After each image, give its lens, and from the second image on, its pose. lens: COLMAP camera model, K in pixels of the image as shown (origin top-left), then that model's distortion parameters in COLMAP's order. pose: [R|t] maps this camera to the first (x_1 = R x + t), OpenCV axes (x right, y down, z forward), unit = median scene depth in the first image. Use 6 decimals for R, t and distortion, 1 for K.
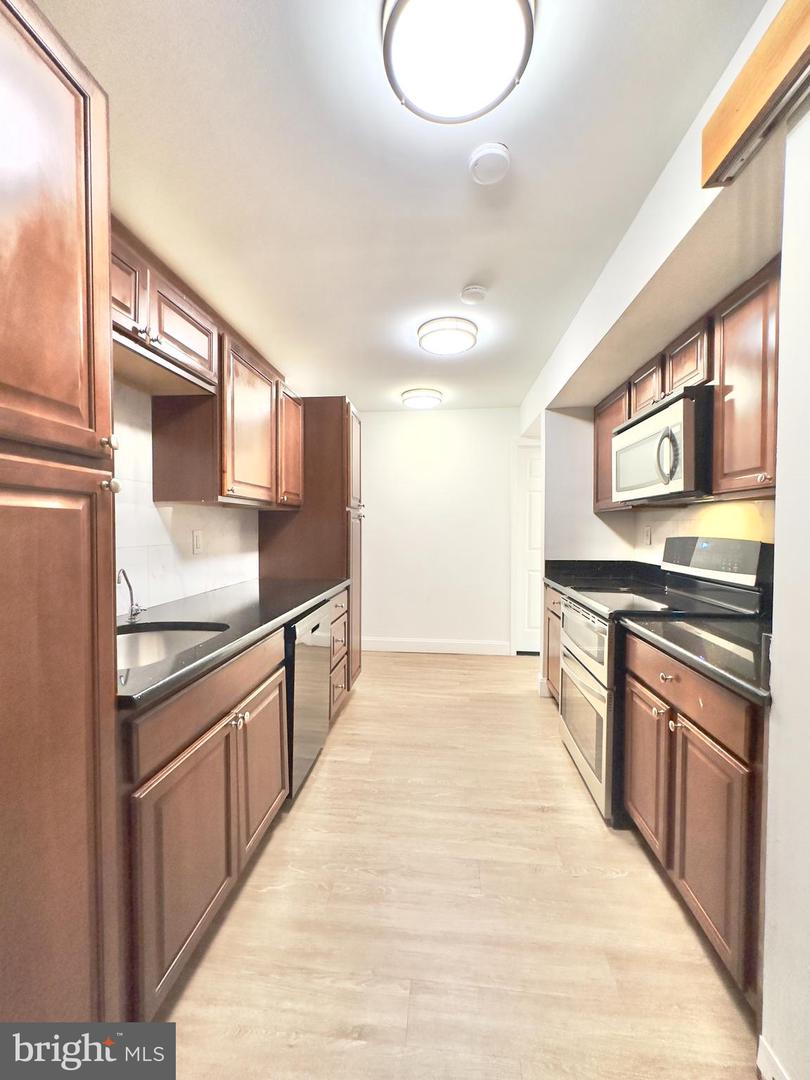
lens RADIAL K [[432.7, 0, 404.0], [0, 432.7, 537.9], [0, 0, 1]] dist [-0.001701, 0.000968]
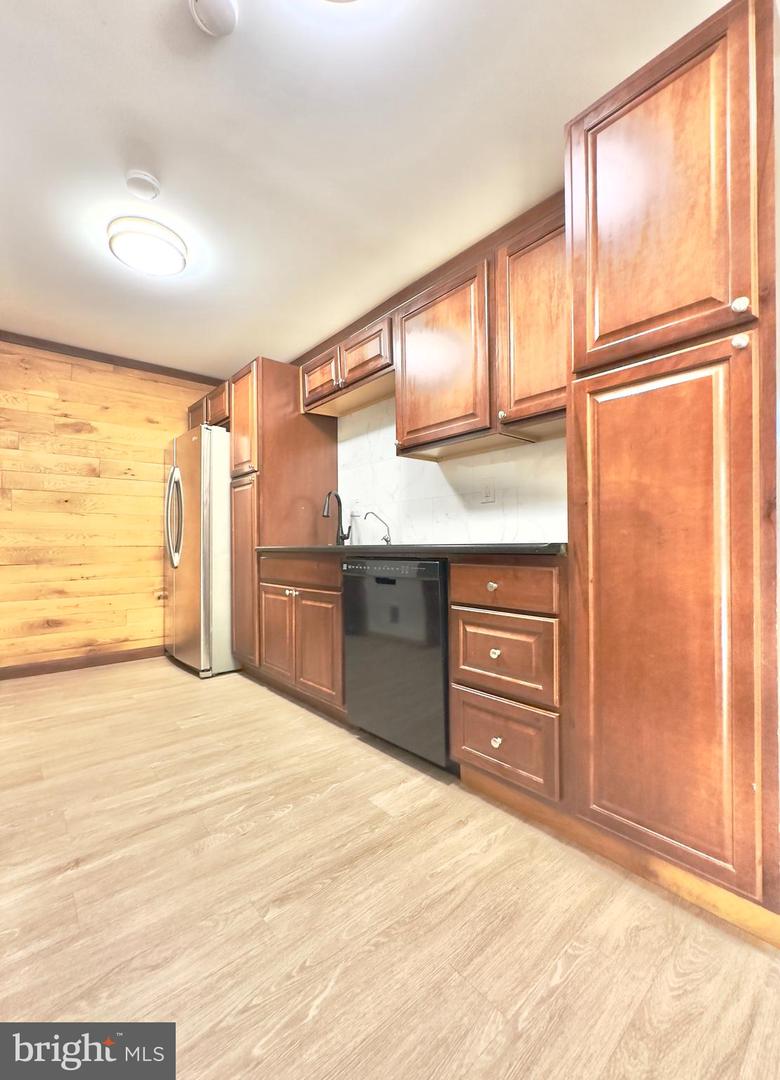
lens RADIAL K [[447.1, 0, 373.0], [0, 447.1, 541.7], [0, 0, 1]] dist [-0.001091, 0.000335]
pose [[-0.698514, 0.001555, -0.715595, 0.490078], [-0.010050, 0.999878, 0.011983, 0.133198], [0.715526, 0.015562, -0.698413, 1.780136]]
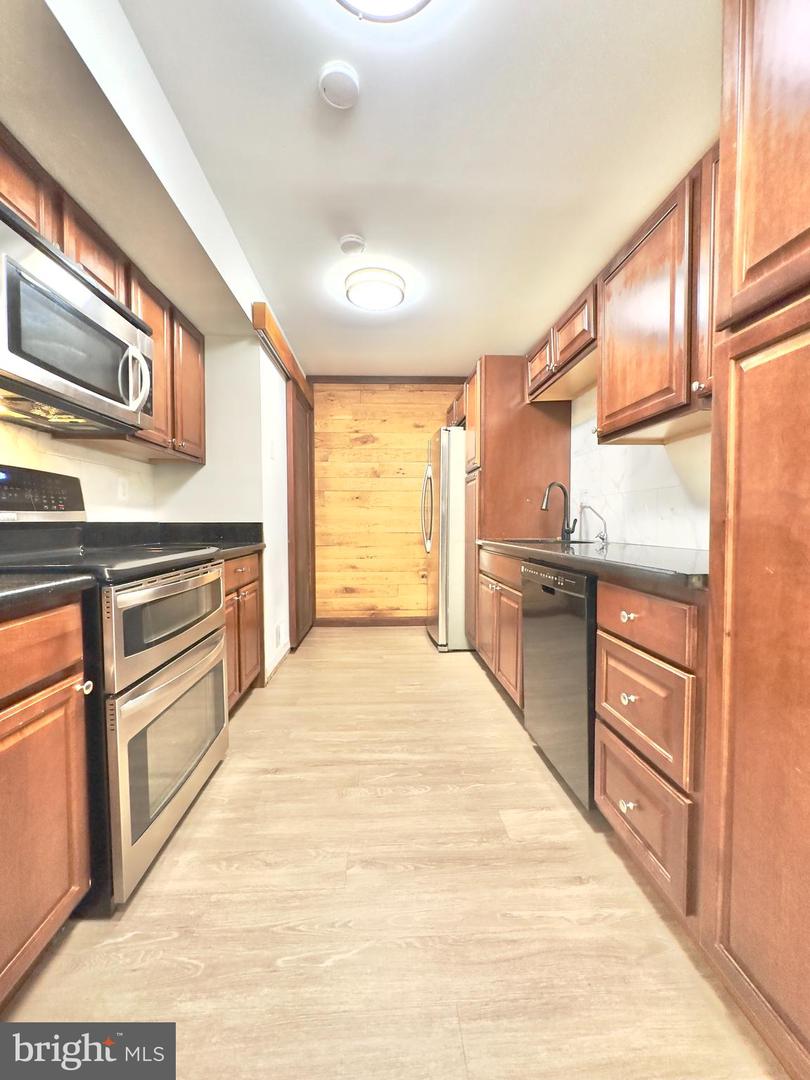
lens RADIAL K [[433.4, 0, 404.1], [0, 433.4, 537.7], [0, 0, 1]] dist [-0.000881, 0.000408]
pose [[-0.987077, 0.007303, -0.160081, 0.196408], [-0.002673, 0.998071, 0.062020, 0.072205], [0.160225, 0.061646, -0.985154, 1.925812]]
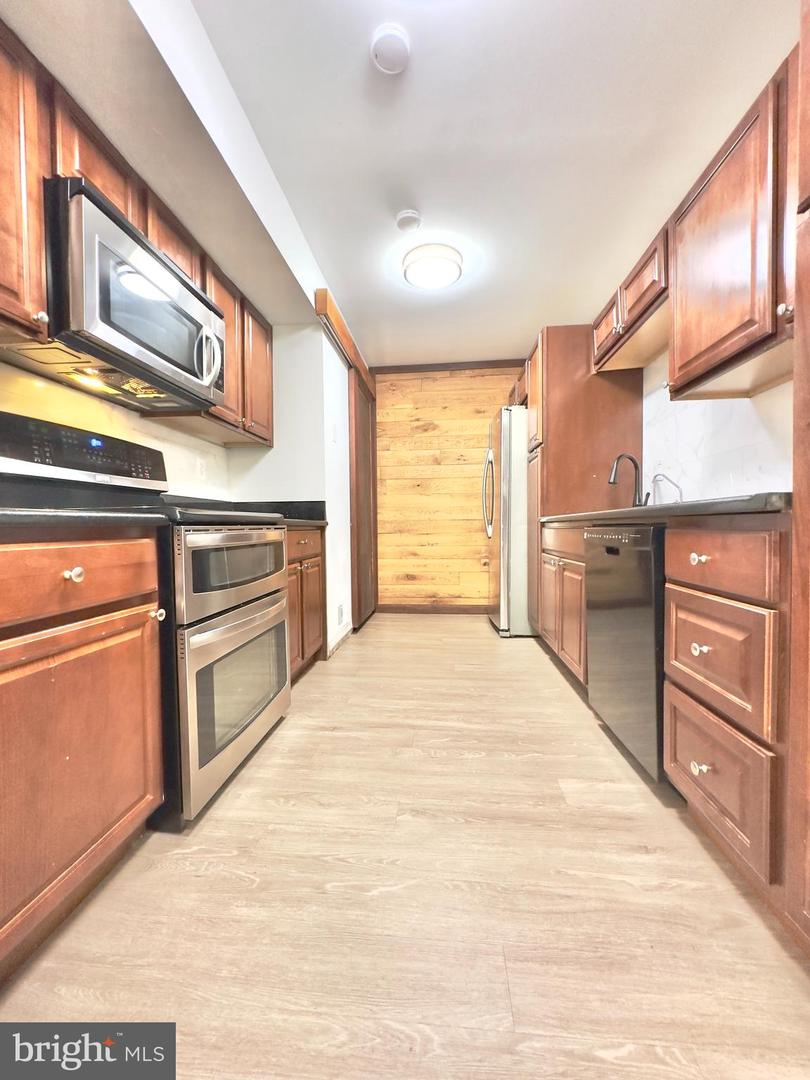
lens RADIAL K [[432.7, 0, 404.0], [0, 432.7, 537.9], [0, 0, 1]] dist [-0.001701, 0.000968]
pose [[-0.999925, 0.008676, -0.008681, 0.171742], [0.008209, 0.998585, 0.052534, 0.158954], [0.009124, 0.052458, -0.998581, 1.931339]]
